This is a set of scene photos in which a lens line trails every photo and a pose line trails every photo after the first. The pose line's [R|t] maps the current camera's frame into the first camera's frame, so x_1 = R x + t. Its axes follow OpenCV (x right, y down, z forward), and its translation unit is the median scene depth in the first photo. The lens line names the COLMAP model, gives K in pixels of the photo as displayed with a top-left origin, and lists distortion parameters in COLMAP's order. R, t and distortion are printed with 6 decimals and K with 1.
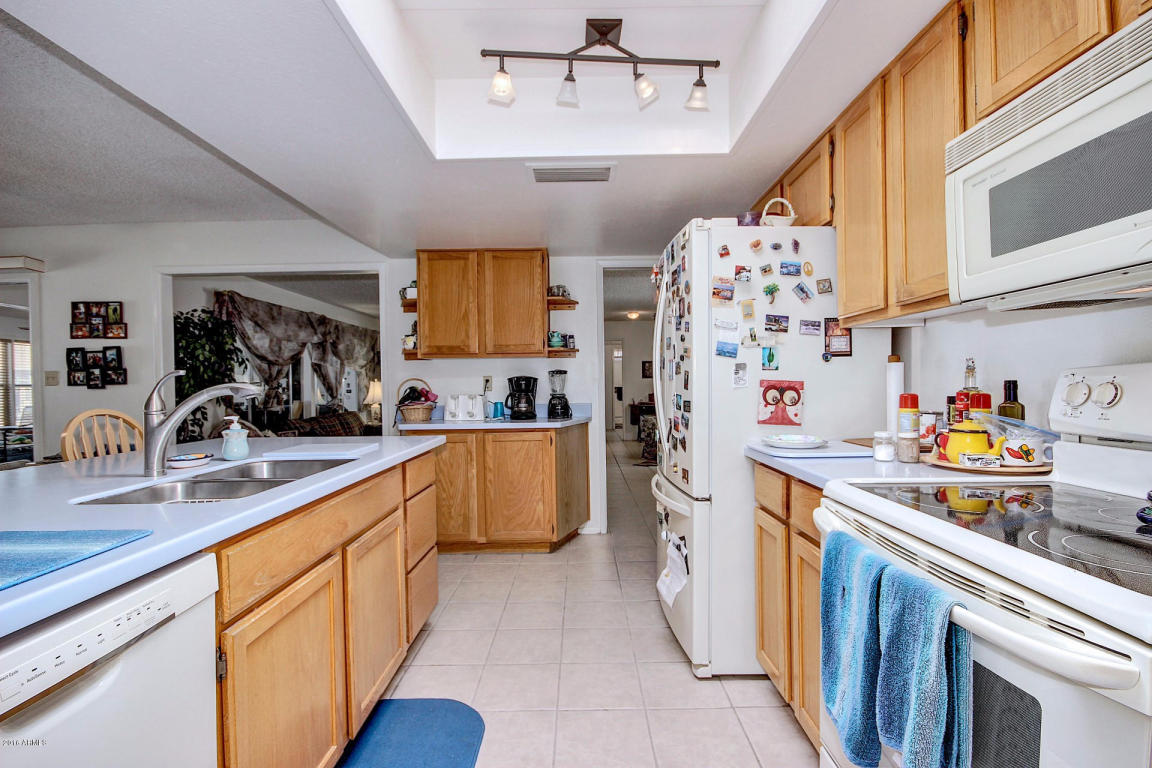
lens RADIAL K [[535.9, 0, 577.9], [0, 535.9, 383.7], [0, 0, 1]] dist [-0.000237, -0.003599]
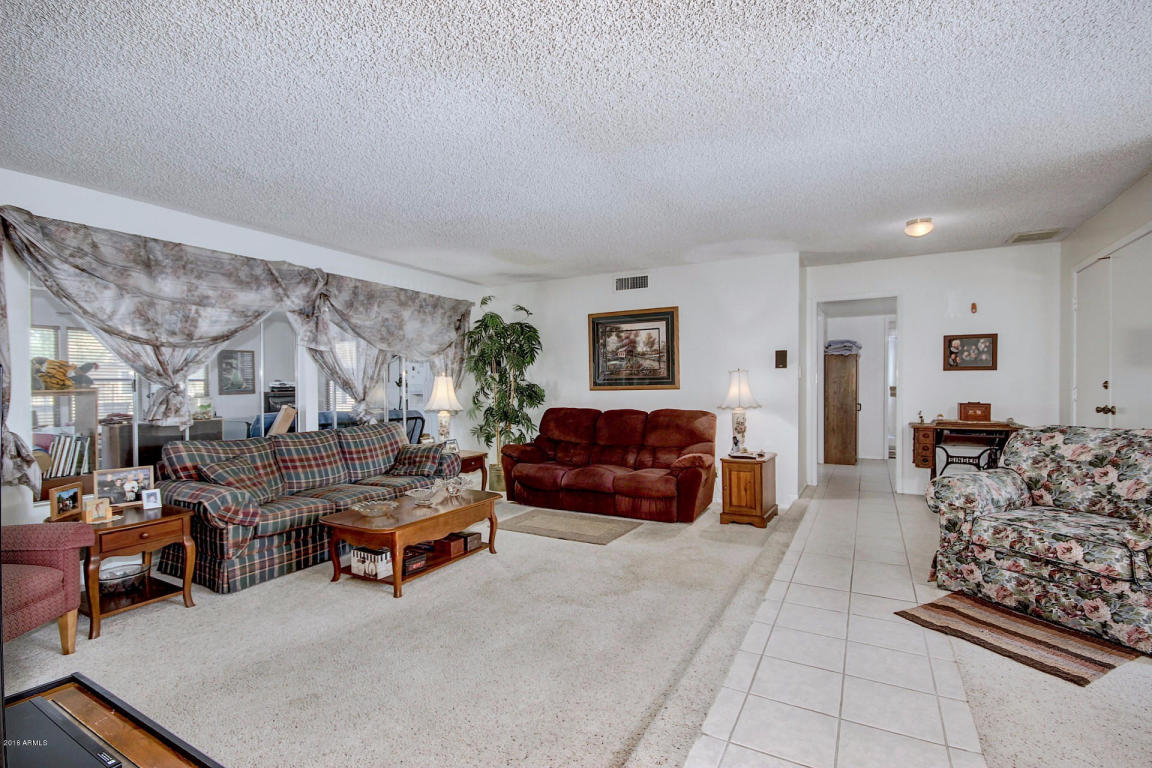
lens RADIAL K [[535.9, 0, 574.0], [0, 535.9, 390.3], [0, 0, 1]] dist [-0.000237, -0.003599]
pose [[0.875938, 0.014069, -0.482218, 0.083474], [-0.005298, 0.999795, 0.019546, -0.000415], [0.482395, -0.014566, 0.875833, 0.569996]]
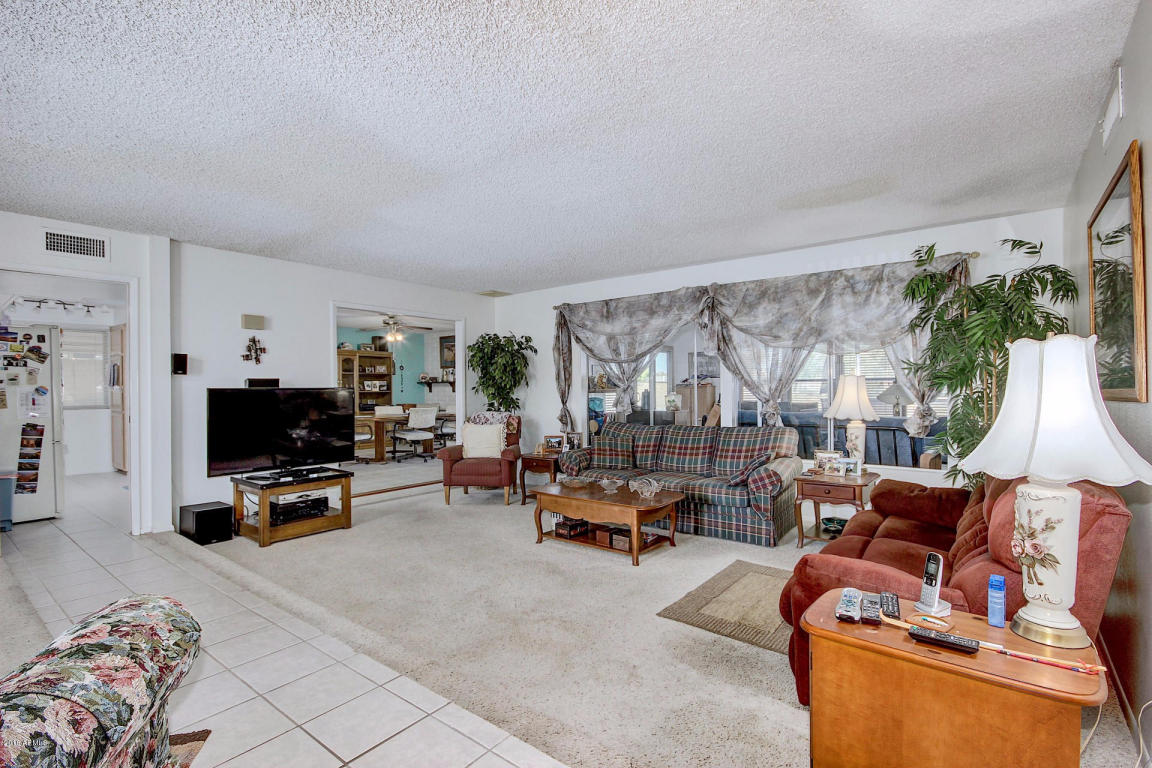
lens RADIAL K [[535.9, 0, 581.8], [0, 535.9, 387.5], [0, 0, 1]] dist [-0.000237, -0.003599]
pose [[-0.612386, 0.012142, -0.790466, 0.179803], [0.011057, 0.999916, 0.006794, 0.001825], [0.790482, -0.004580, -0.612468, 1.227537]]
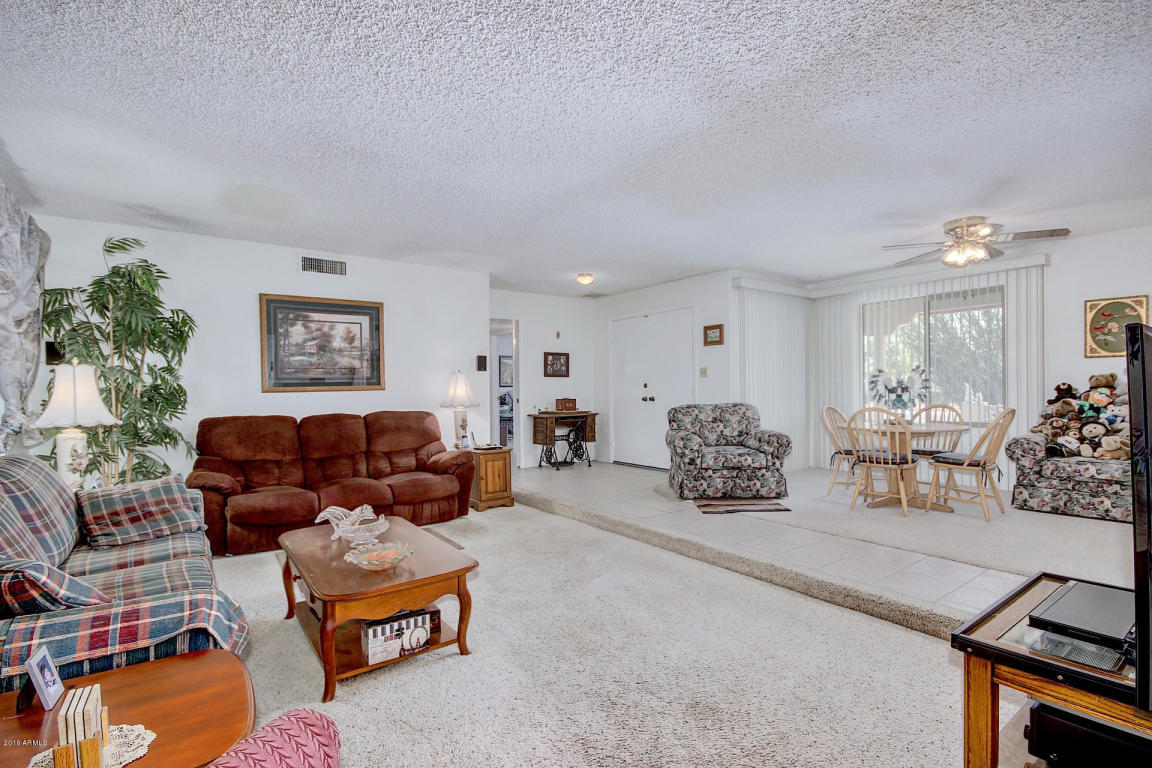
lens RADIAL K [[535.9, 0, 584.2], [0, 535.9, 390.9], [0, 0, 1]] dist [-0.000237, -0.003599]
pose [[0.801789, 0.004123, 0.597593, -0.351818], [-0.000873, 0.999983, -0.005728, 0.016185], [-0.597606, 0.004071, 0.801779, 0.572013]]
